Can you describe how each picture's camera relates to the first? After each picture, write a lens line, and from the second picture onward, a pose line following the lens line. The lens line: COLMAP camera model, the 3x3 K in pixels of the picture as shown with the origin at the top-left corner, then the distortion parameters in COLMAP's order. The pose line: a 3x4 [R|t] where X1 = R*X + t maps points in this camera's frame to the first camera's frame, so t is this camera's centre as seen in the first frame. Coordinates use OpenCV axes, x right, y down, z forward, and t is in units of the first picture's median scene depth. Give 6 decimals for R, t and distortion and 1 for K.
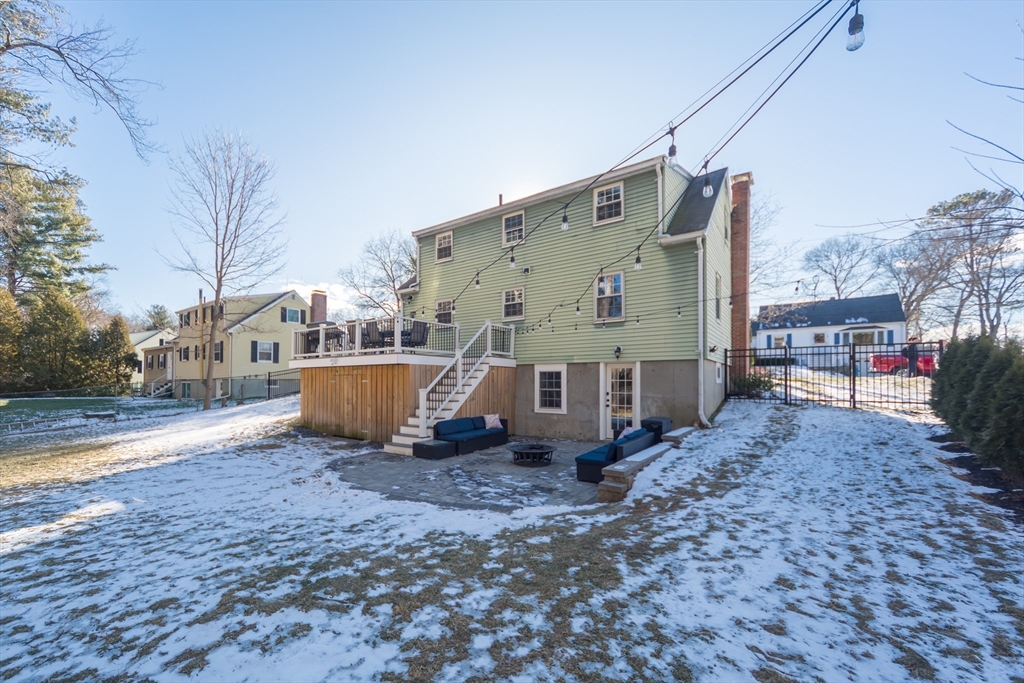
lens RADIAL K [[383.5, 0, 501.6], [0, 383.5, 268.0], [0, 0, 1]] dist [0.000961, 0.000015]
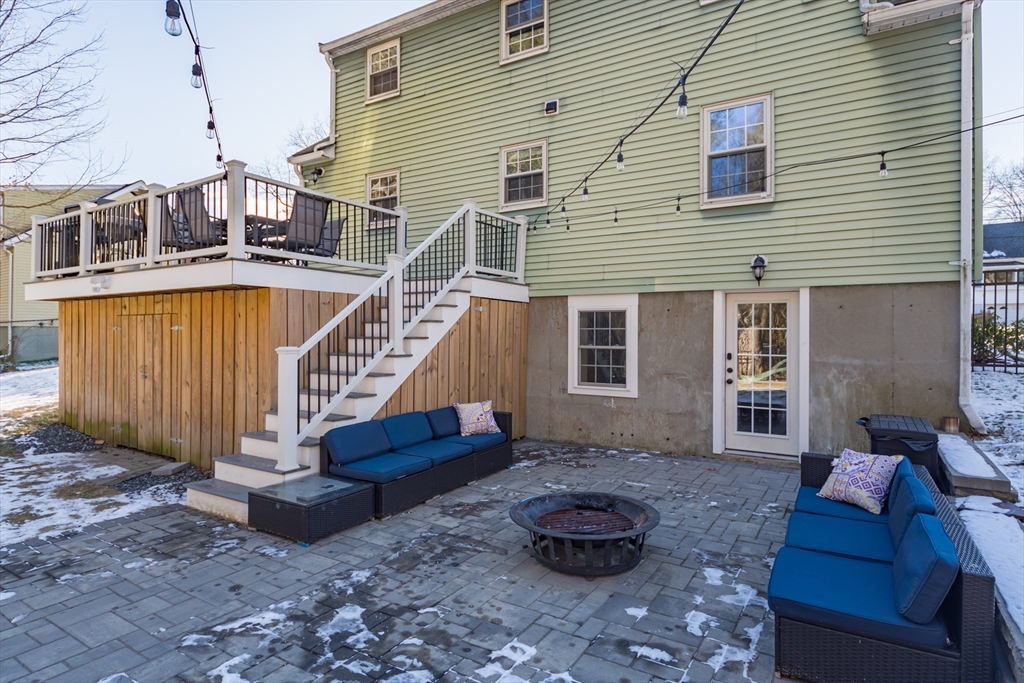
lens RADIAL K [[576.6, 0, 512.0], [0, 576.6, 341.5], [0, 0, 1]] dist [0.000100, -0.000016]
pose [[0.999728, 0.002332, 0.023204, 0.000484], [-0.009127, 0.954751, 0.297267, 0.107727], [-0.021461, -0.297398, 0.954512, 0.352033]]
